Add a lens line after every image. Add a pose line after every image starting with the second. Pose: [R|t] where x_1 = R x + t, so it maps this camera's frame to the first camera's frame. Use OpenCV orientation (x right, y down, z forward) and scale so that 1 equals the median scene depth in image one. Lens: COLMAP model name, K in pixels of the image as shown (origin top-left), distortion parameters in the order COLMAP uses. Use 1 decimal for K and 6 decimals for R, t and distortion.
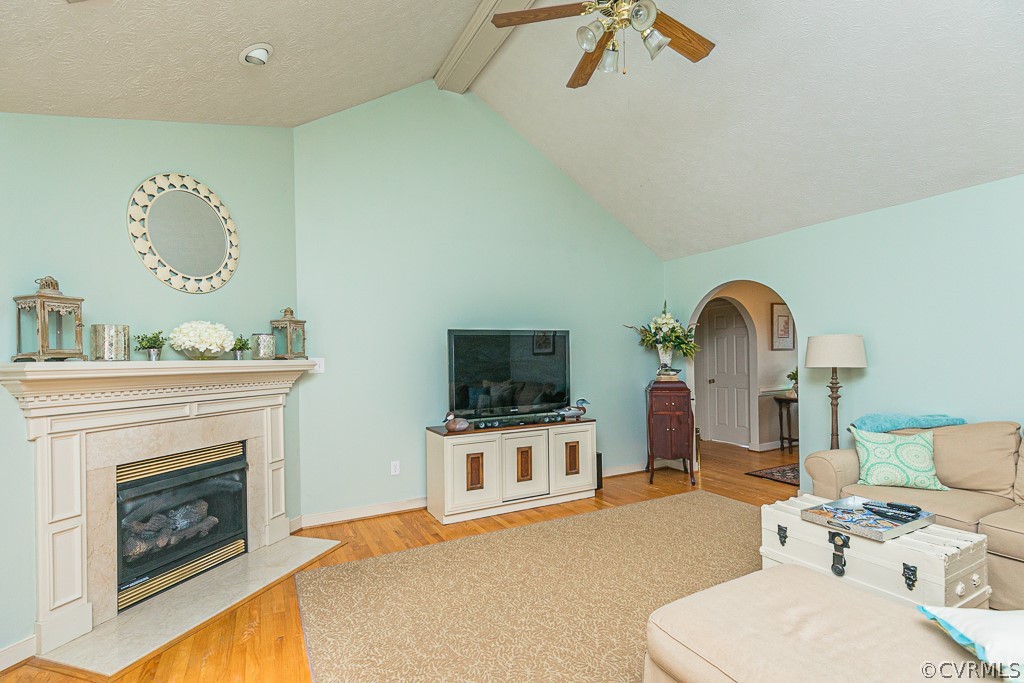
lens RADIAL K [[470.1, 0, 510.6], [0, 470.1, 360.4], [0, 0, 1]] dist [0.005953, 0.000656]
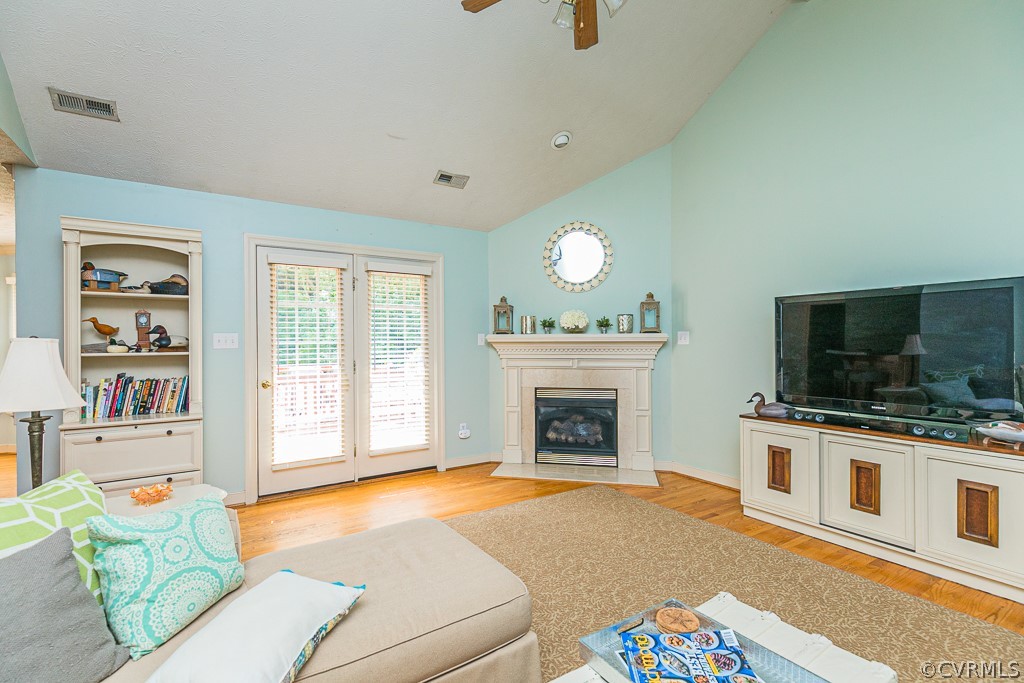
lens RADIAL K [[470.1, 0, 512.0], [0, 470.1, 344.3], [0, 0, 1]] dist [0.005953, 0.000656]
pose [[0.098720, 0.023216, -0.994844, 0.827341], [-0.000754, 0.999729, 0.023255, -0.000396], [0.995115, -0.001546, 0.098711, 0.541497]]
